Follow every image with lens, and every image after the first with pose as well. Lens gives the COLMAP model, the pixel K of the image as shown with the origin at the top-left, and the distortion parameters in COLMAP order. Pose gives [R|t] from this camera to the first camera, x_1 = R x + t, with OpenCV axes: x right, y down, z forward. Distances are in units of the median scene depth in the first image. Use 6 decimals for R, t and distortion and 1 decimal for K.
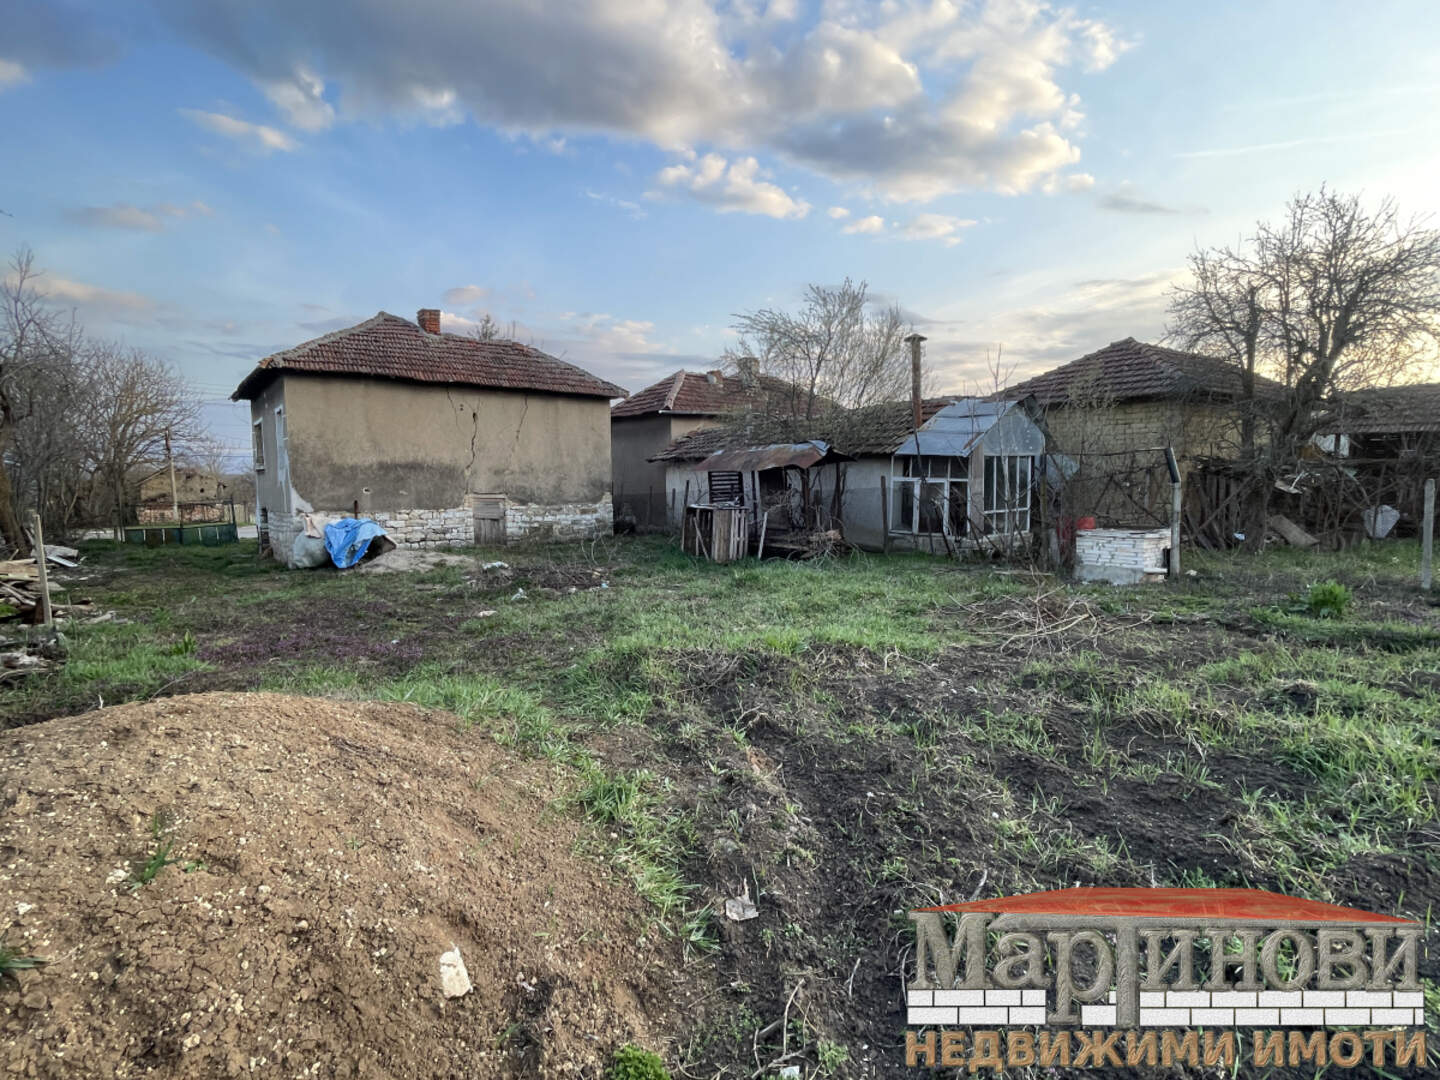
lens RADIAL K [[716.4, 0, 703.4], [0, 716.4, 546.1], [0, 0, 1]] dist [-0.002130, -0.000724]
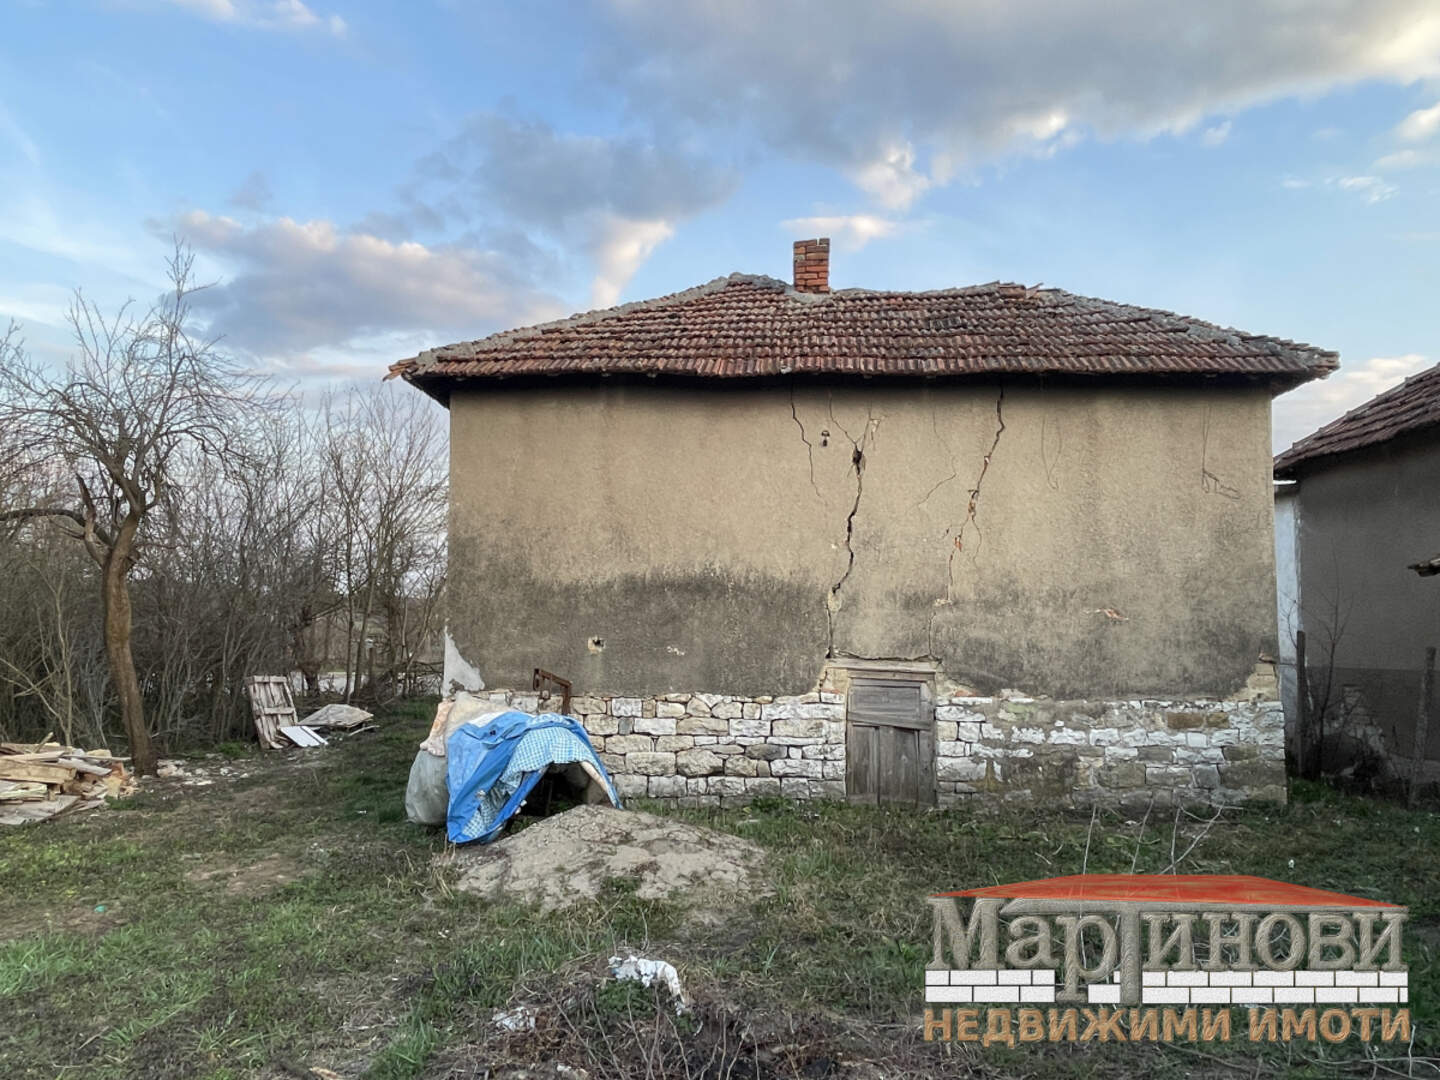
lens RADIAL K [[892.7, 0, 720.0], [0, 892.7, 540.0], [0, 0, 1]] dist [0.002497, 0.001332]
pose [[0.754204, -0.034397, -0.655738, -0.057906], [-0.072162, 0.988237, -0.134836, -0.065716], [0.652662, 0.149014, 0.742850, 0.586682]]
